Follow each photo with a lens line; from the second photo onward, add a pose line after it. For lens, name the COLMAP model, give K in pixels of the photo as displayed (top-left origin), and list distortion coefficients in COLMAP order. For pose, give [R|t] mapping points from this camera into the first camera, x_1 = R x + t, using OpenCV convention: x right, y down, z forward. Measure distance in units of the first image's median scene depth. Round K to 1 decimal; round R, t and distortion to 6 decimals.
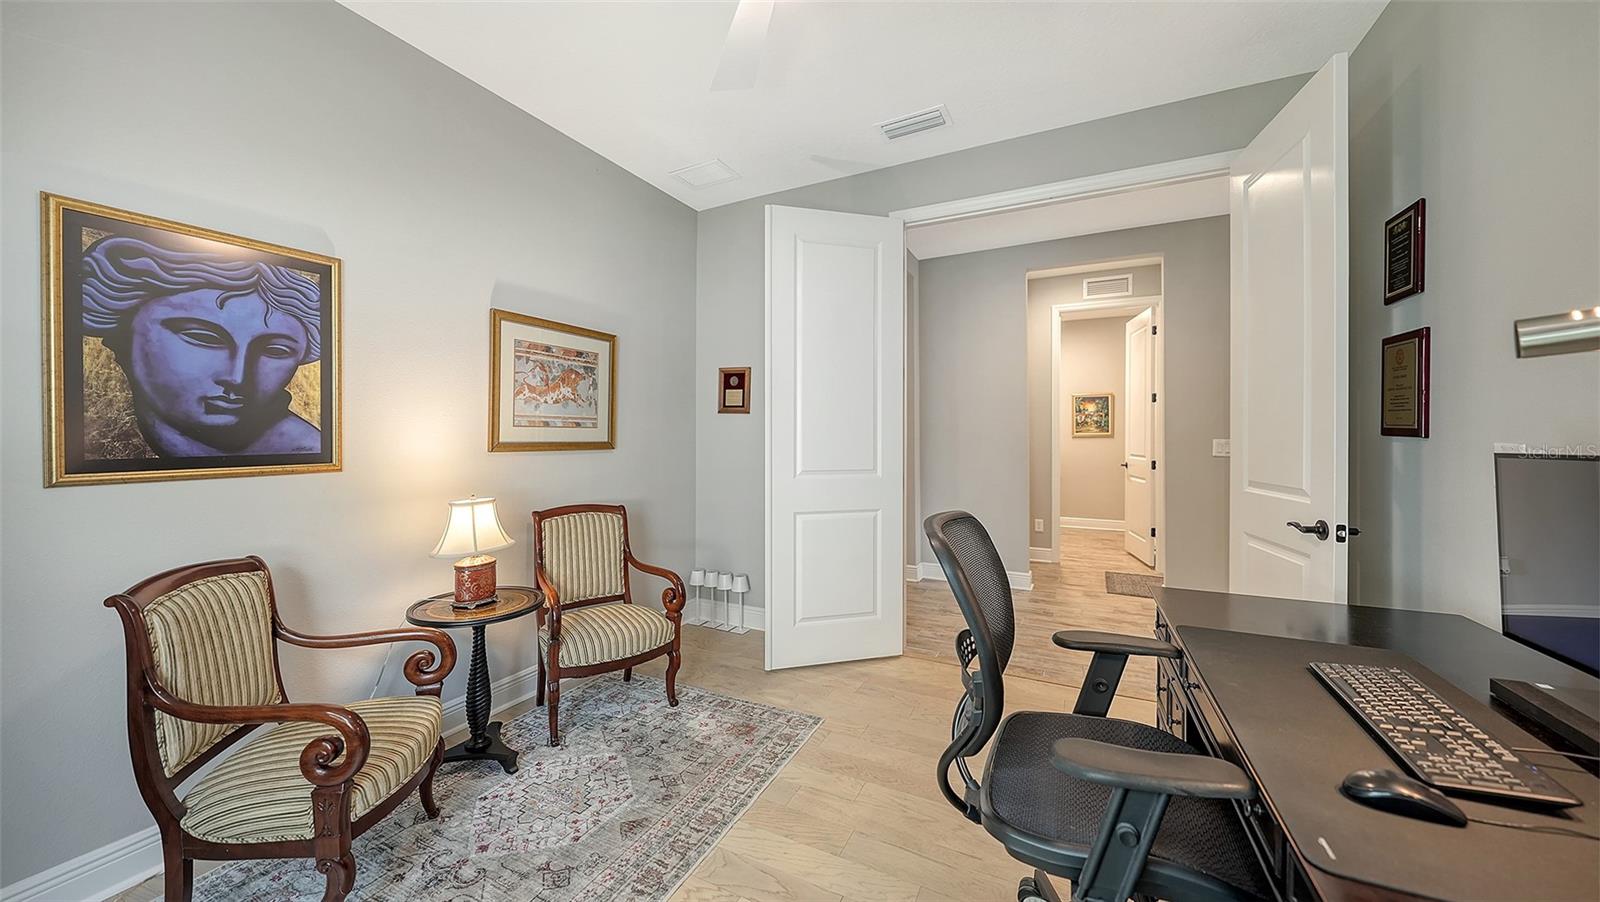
lens RADIAL K [[557.5, 0, 794.4], [0, 557.5, 439.5], [0, 0, 1]] dist [-0.007359, 0.000171]
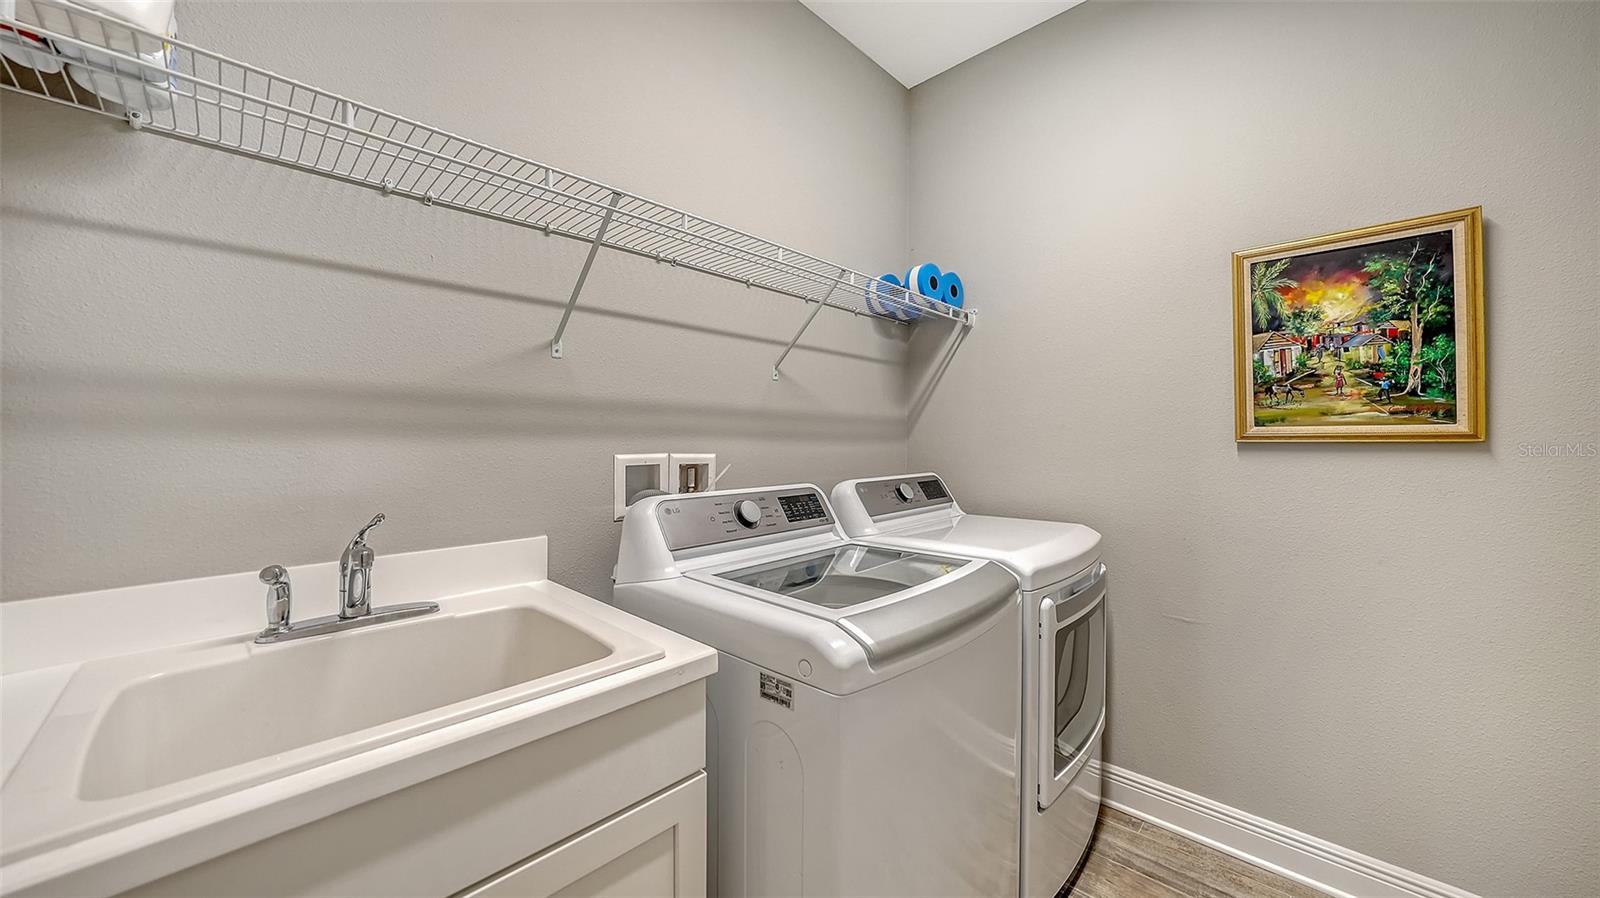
lens RADIAL K [[560.1, 0, 798.1], [0, 560.1, 440.3], [0, 0, 1]] dist [-0.003107, -0.000043]
pose [[0.951361, -0.000758, -0.308077, 0.443877], [-0.004496, 0.999856, -0.016343, -0.002169], [0.308045, 0.016933, 0.951221, 0.810913]]
